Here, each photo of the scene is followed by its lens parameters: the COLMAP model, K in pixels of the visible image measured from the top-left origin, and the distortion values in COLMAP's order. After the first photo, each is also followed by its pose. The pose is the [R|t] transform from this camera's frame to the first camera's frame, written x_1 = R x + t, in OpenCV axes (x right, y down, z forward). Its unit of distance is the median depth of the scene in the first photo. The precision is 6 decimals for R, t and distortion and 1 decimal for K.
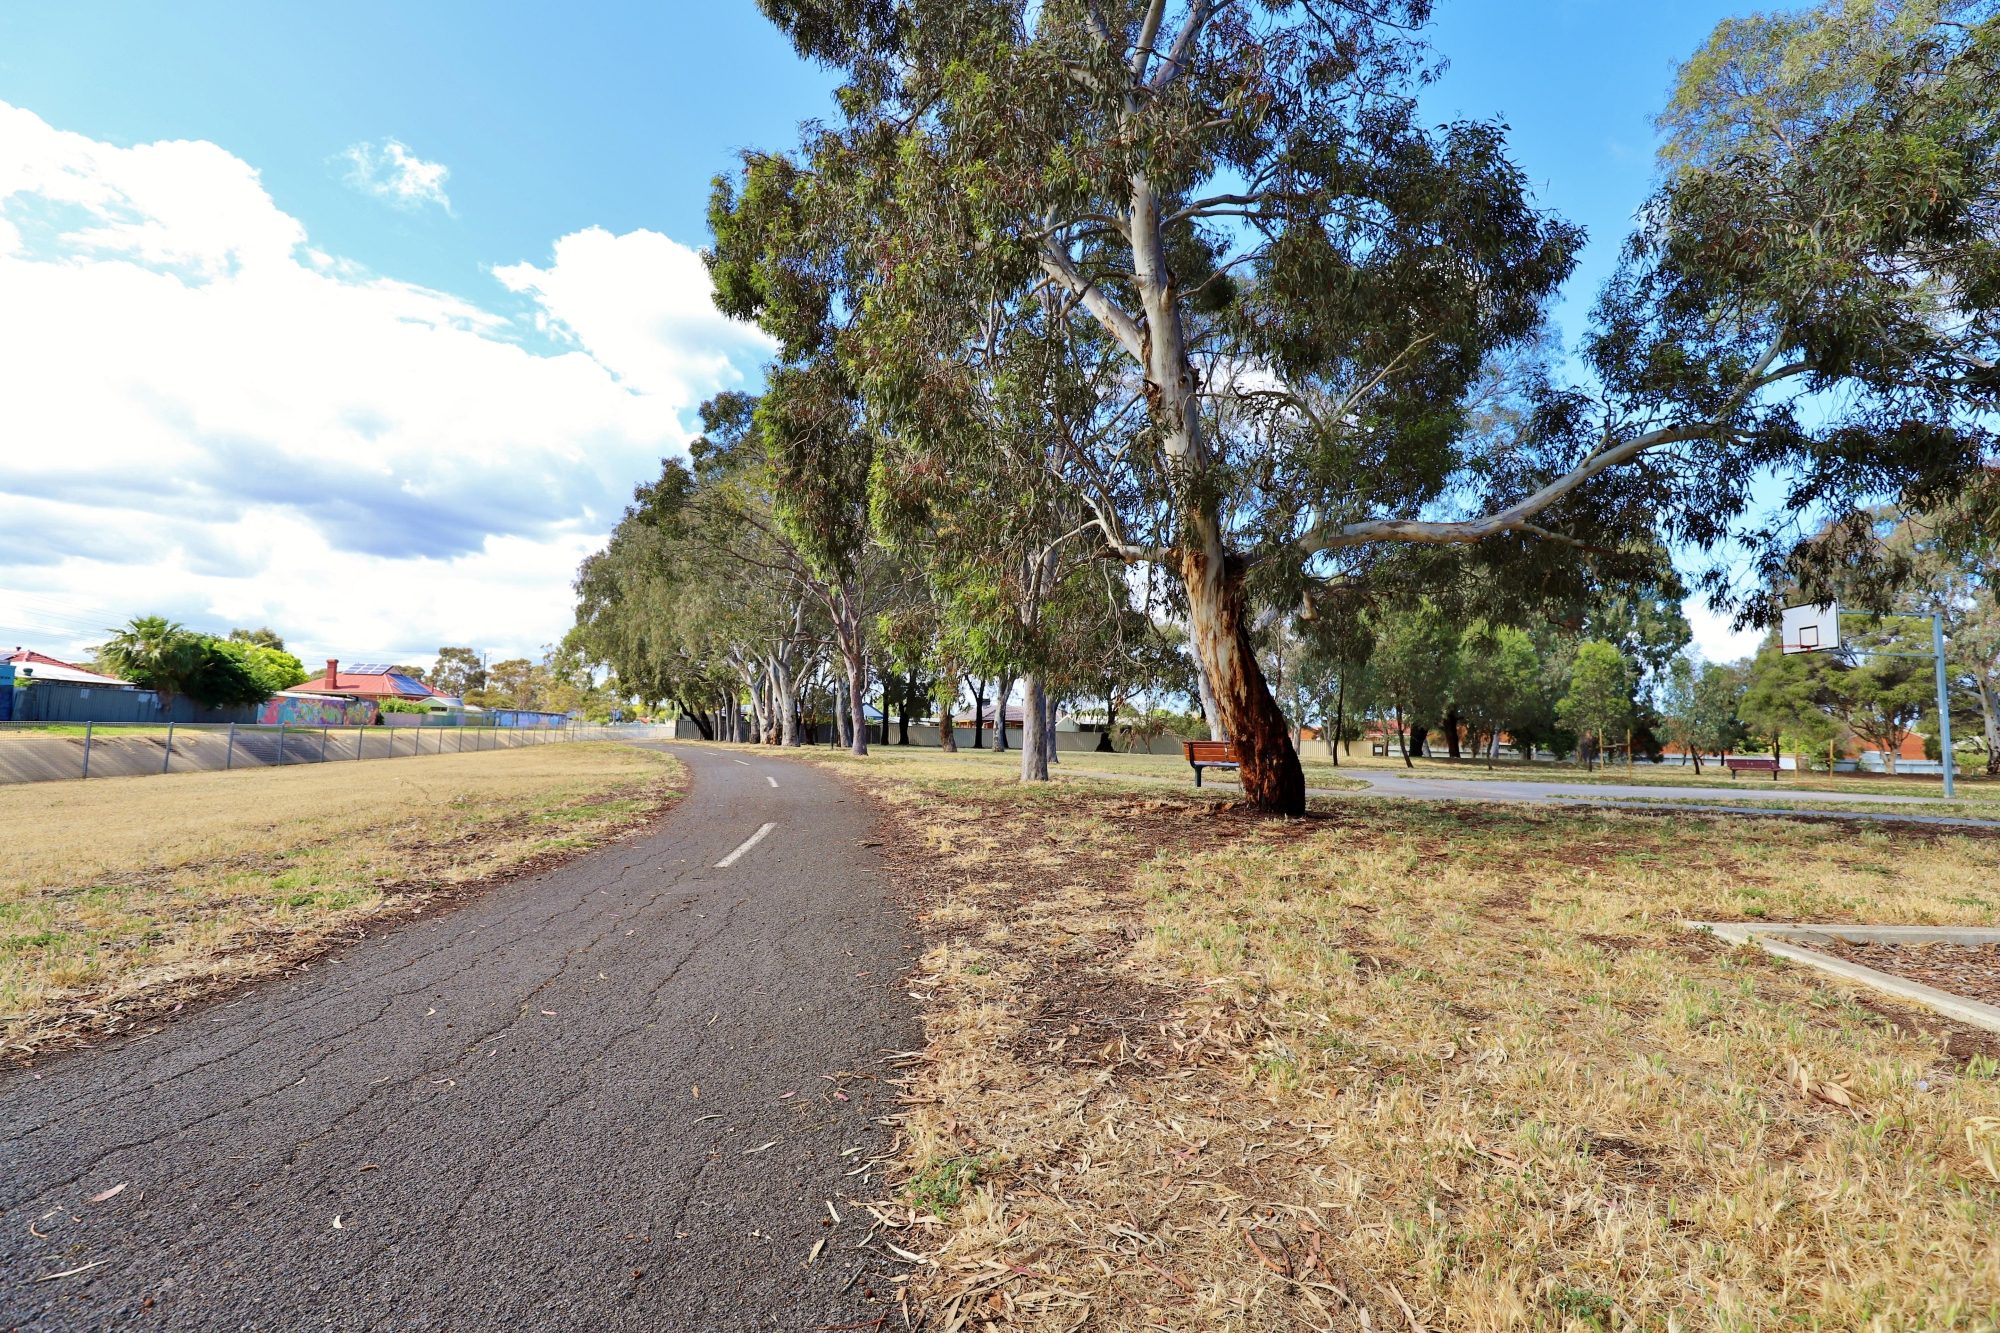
lens RADIAL K [[922.2, 0, 1014.2], [0, 922.2, 658.8], [0, 0, 1]] dist [-0.039415, 0.008400]
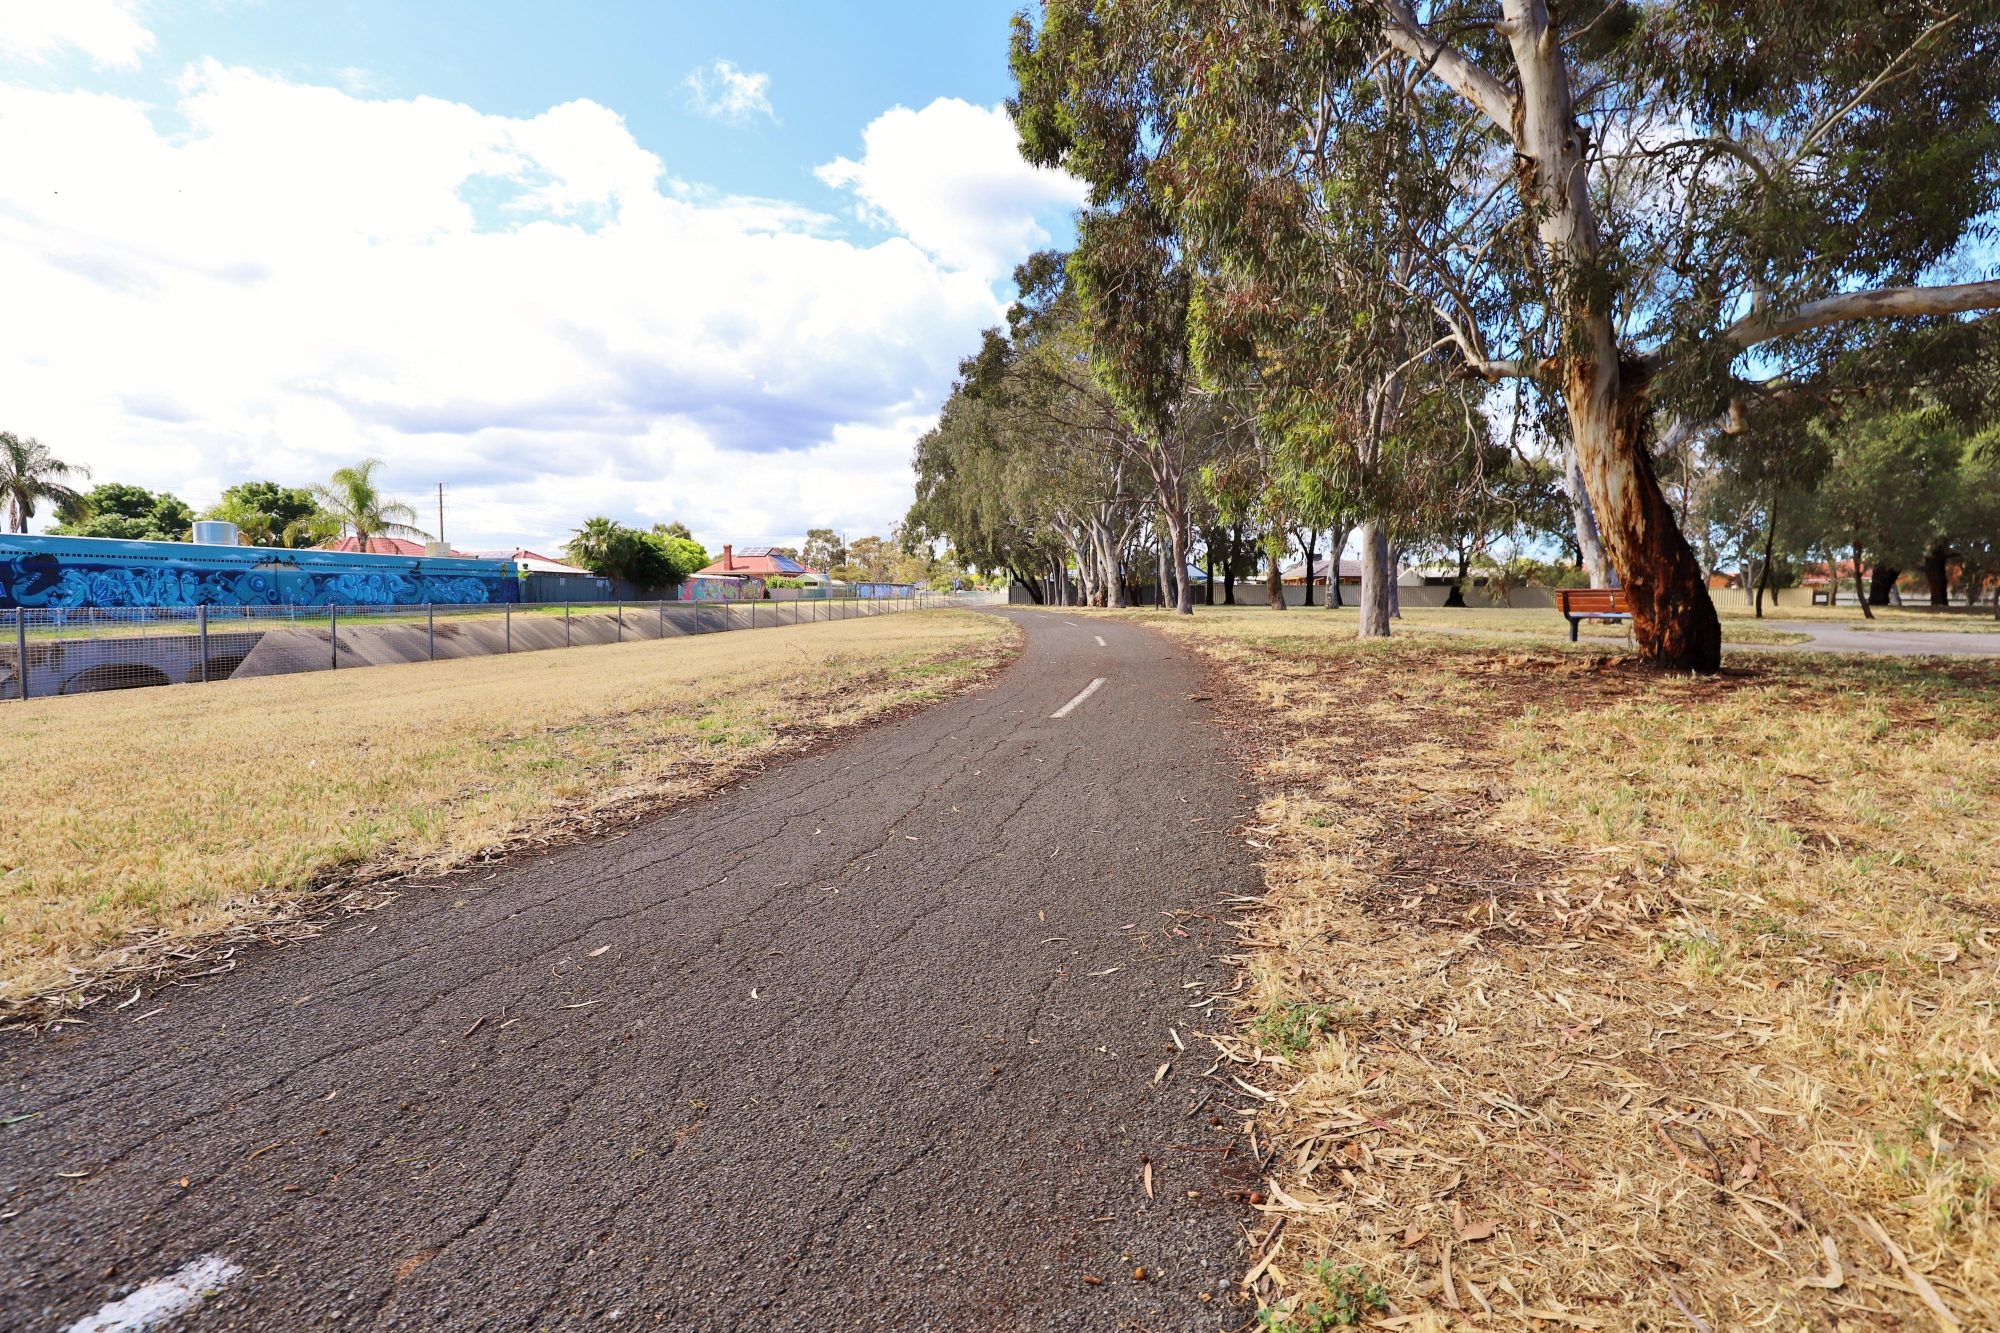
lens RADIAL K [[922.2, 0, 1002.0], [0, 922.2, 662.7], [0, 0, 1]] dist [-0.039415, 0.008400]
pose [[0.935381, -0.000983, -0.353640, -0.004318], [0.055250, 0.988123, 0.143390, 0.008115], [0.349299, -0.153663, 0.924326, 0.012038]]
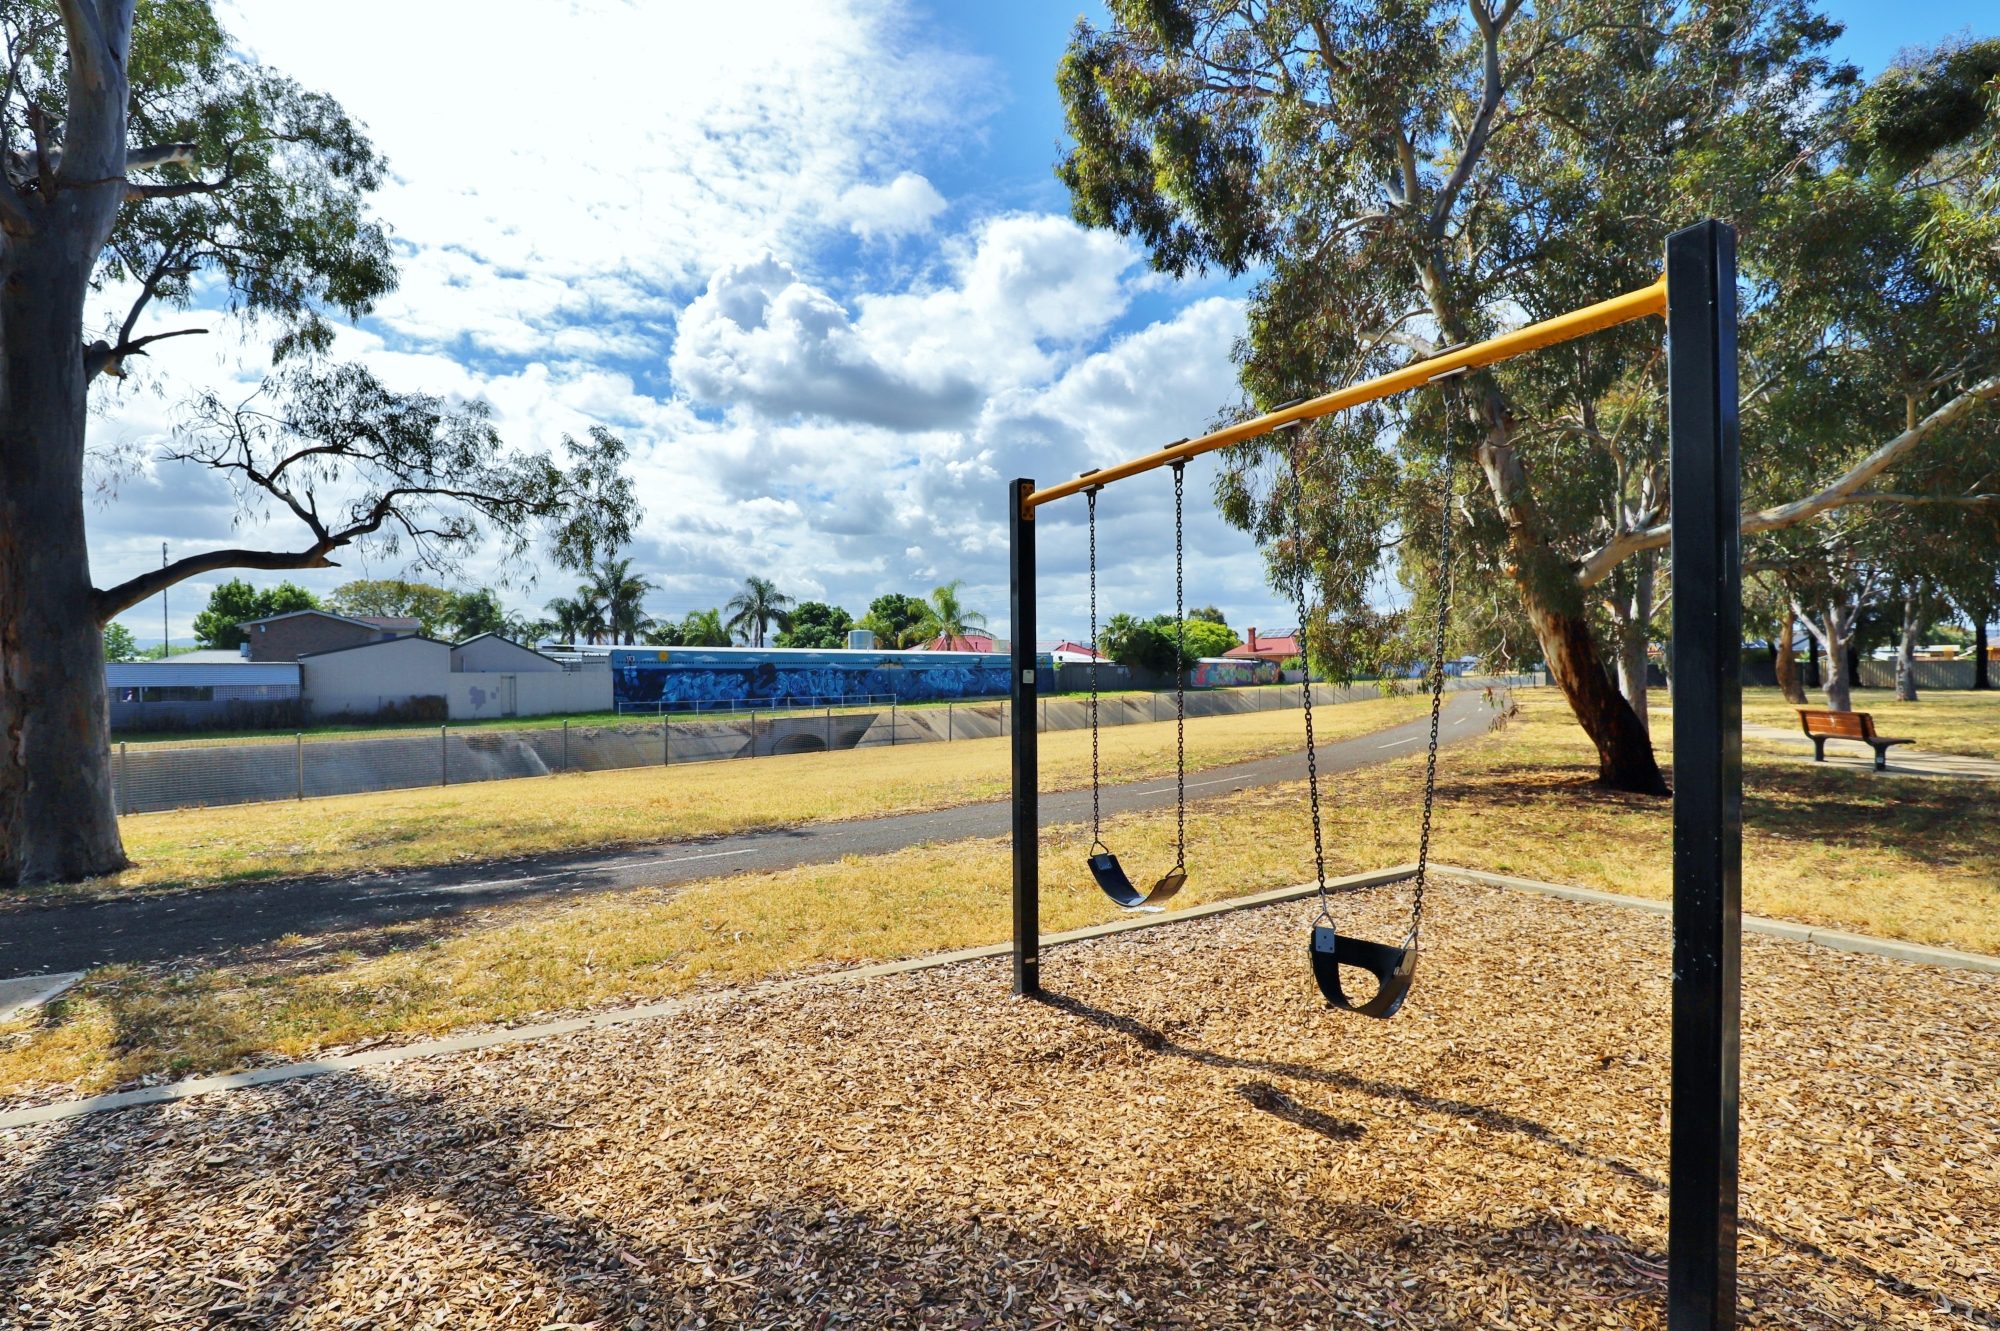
lens RADIAL K [[922.2, 0, 981.0], [0, 922.2, 675.4], [0, 0, 1]] dist [-0.039415, 0.008400]
pose [[0.575485, -0.034811, -0.817071, 0.720276], [0.098479, 0.994773, 0.026980, -0.075076], [0.811861, -0.095990, 0.575905, -0.248292]]
